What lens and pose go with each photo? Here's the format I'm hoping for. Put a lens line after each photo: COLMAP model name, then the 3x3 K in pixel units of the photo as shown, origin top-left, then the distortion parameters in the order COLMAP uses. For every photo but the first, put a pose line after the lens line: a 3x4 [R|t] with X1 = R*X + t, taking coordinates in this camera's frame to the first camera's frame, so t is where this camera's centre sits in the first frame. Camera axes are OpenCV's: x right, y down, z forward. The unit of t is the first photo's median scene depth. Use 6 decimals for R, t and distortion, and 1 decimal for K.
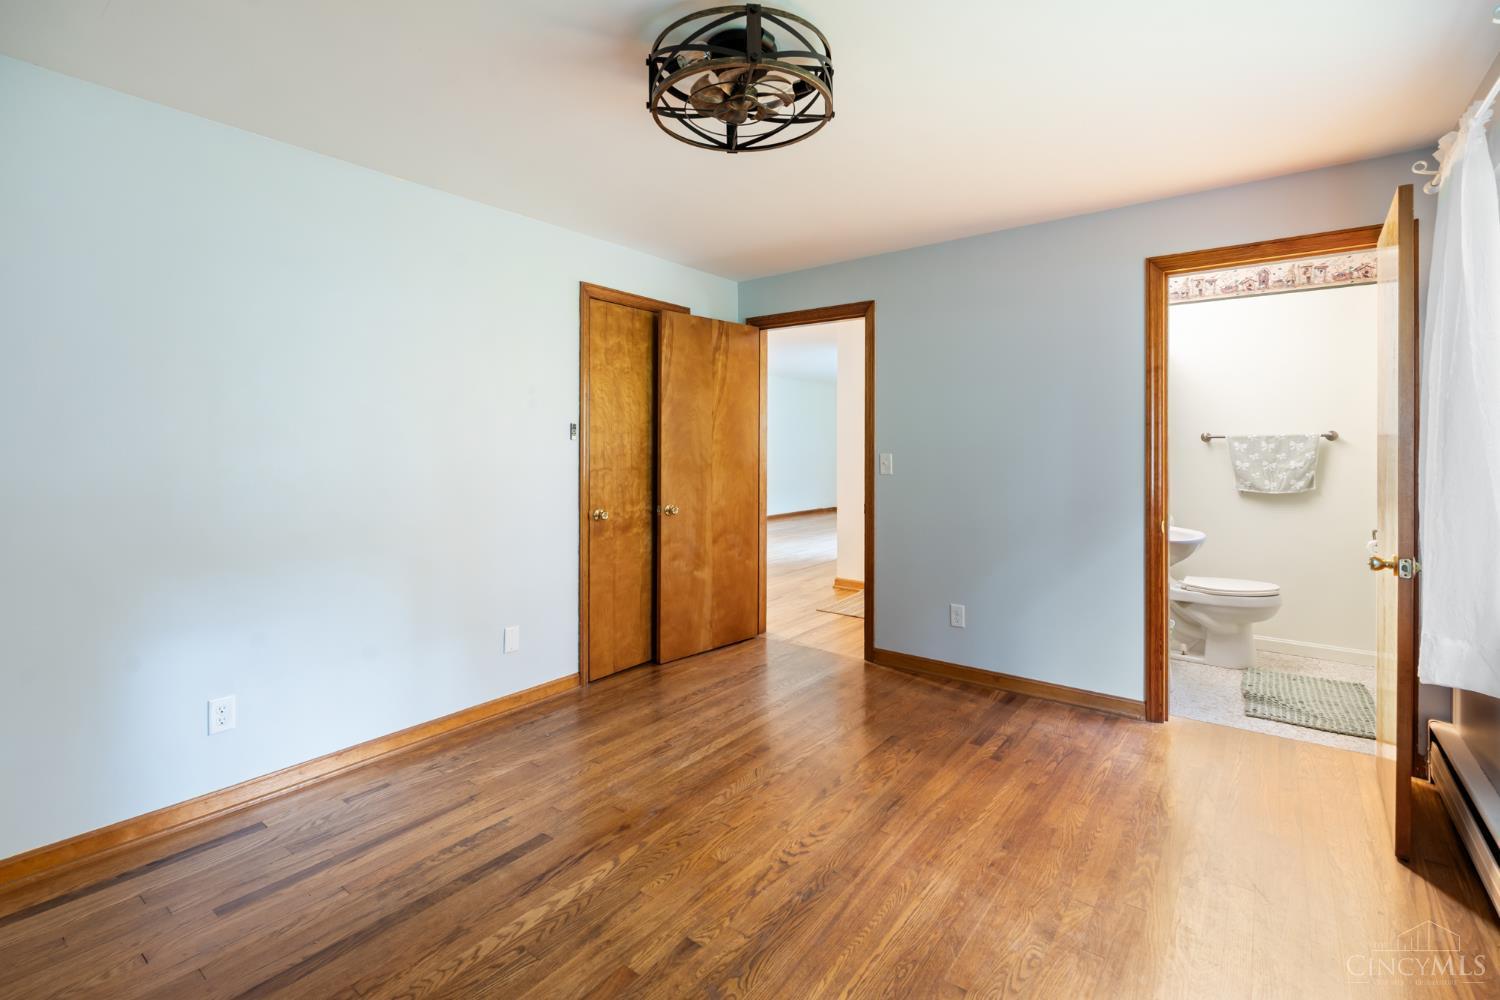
lens RADIAL K [[671.7, 0, 754.3], [0, 671.7, 442.8], [0, 0, 1]] dist [0.000212, 0.000289]
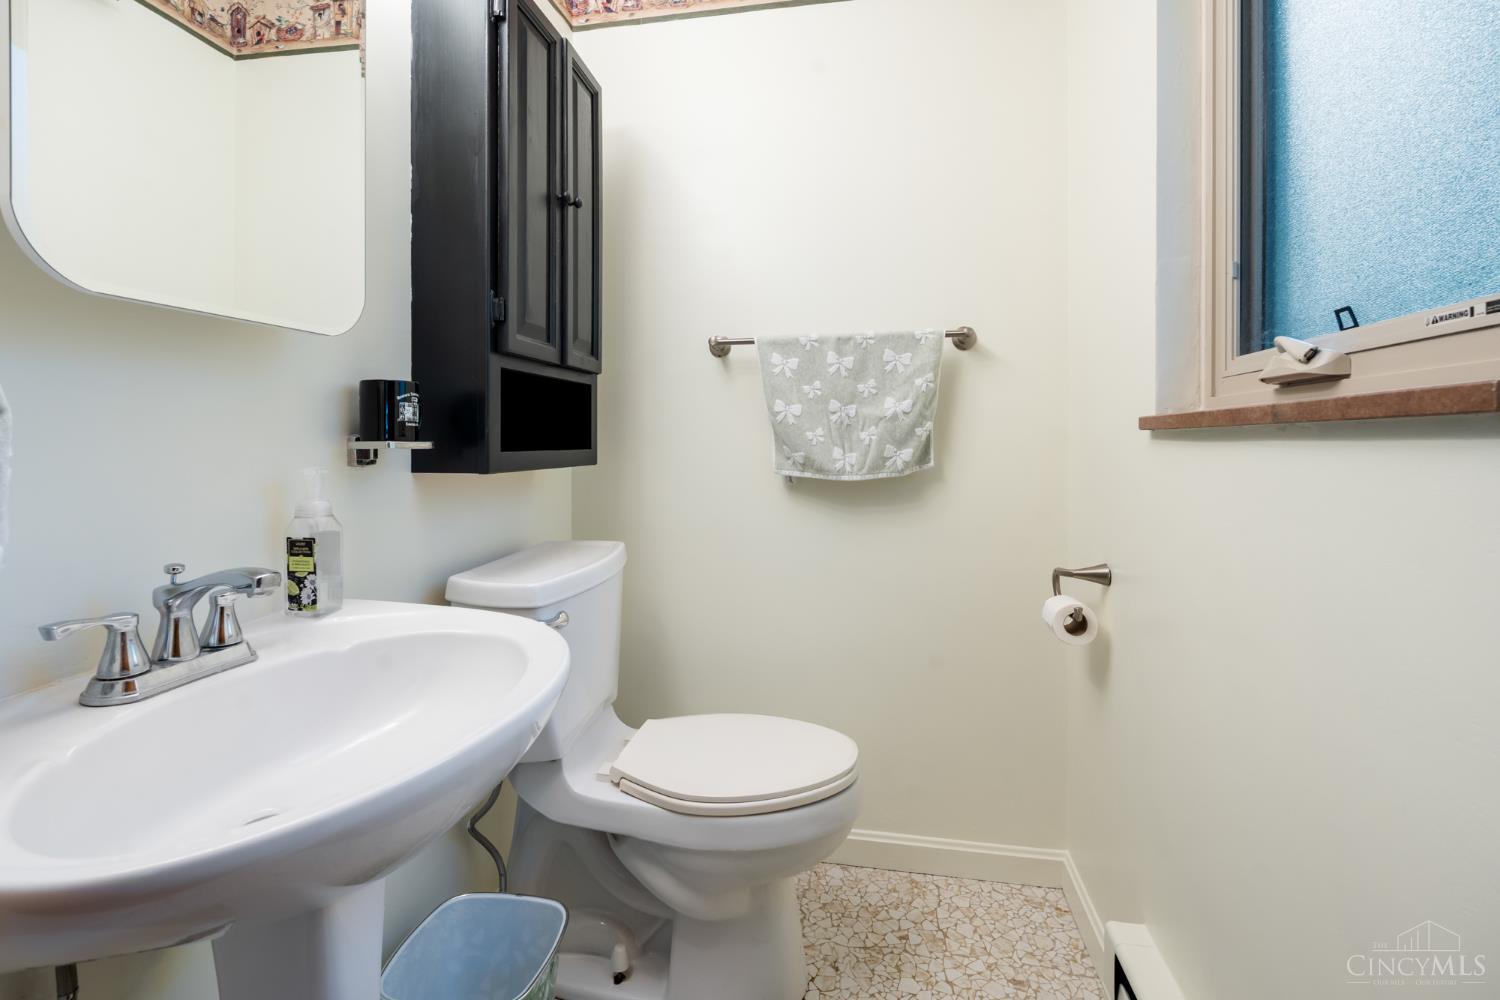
lens RADIAL K [[671.7, 0, 754.3], [0, 671.7, 442.8], [0, 0, 1]] dist [0.000212, 0.000289]
pose [[0.893357, -0.003778, 0.449331, 0.546977], [-0.000097, 0.999963, 0.008602, 0.050084], [-0.449347, -0.007728, 0.893324, 0.675380]]
